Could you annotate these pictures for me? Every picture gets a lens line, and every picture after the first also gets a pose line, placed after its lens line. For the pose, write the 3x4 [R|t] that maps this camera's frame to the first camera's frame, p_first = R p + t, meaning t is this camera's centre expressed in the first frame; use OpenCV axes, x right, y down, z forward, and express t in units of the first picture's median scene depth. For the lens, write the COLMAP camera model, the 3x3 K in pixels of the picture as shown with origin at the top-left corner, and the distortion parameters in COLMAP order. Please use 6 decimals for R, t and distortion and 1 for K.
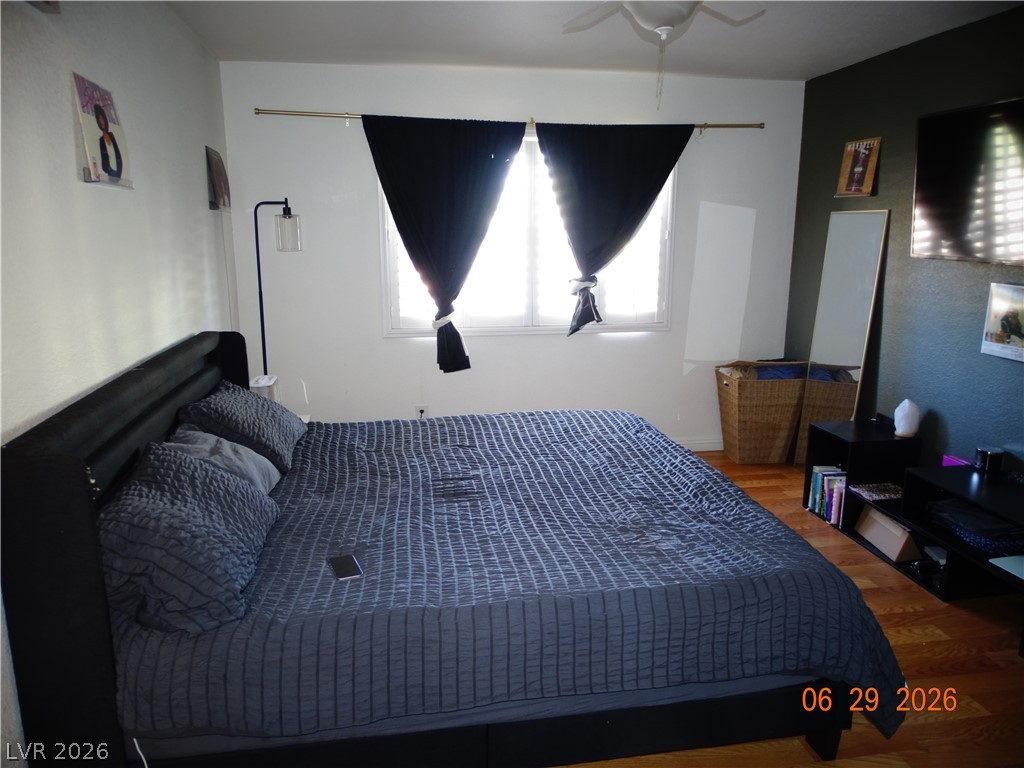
lens RADIAL K [[723.0, 0, 512.0], [0, 723.0, 384.0], [0, 0, 1]] dist [0.008608, -0.000120]
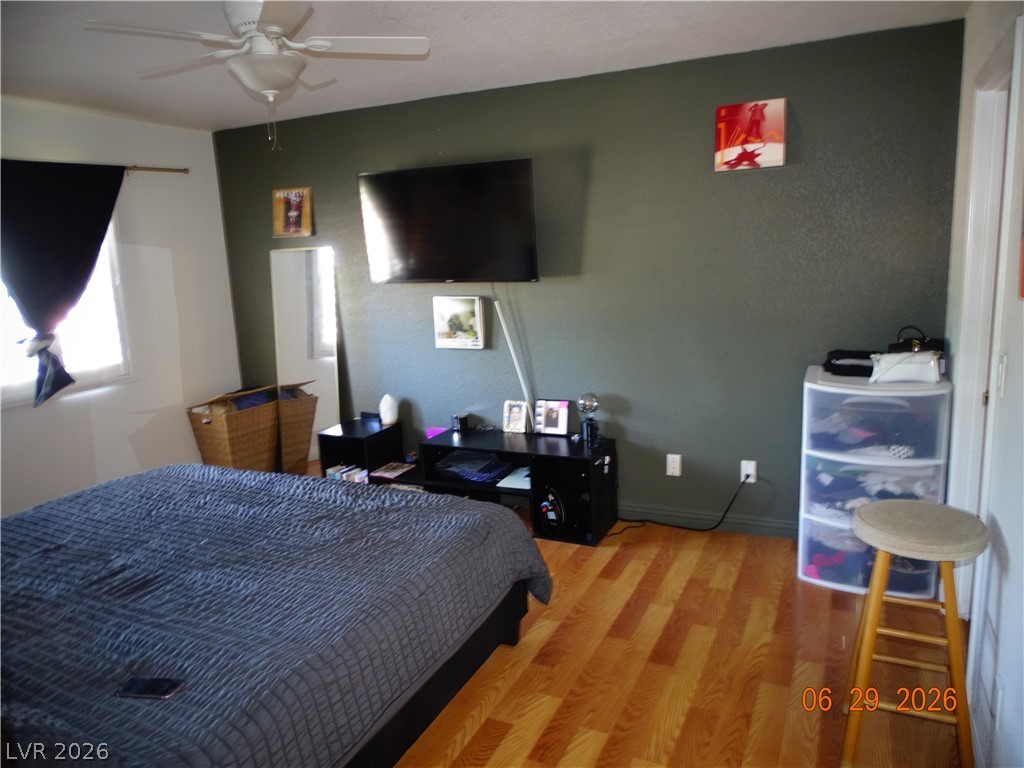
lens RADIAL K [[723.0, 0, 512.0], [0, 723.0, 384.0], [0, 0, 1]] dist [0.008608, -0.000120]
pose [[0.577237, -0.182022, 0.796031, -0.303726], [0.221309, 0.973227, 0.062060, -0.024559], [-0.786015, 0.140346, 0.602066, 0.062471]]
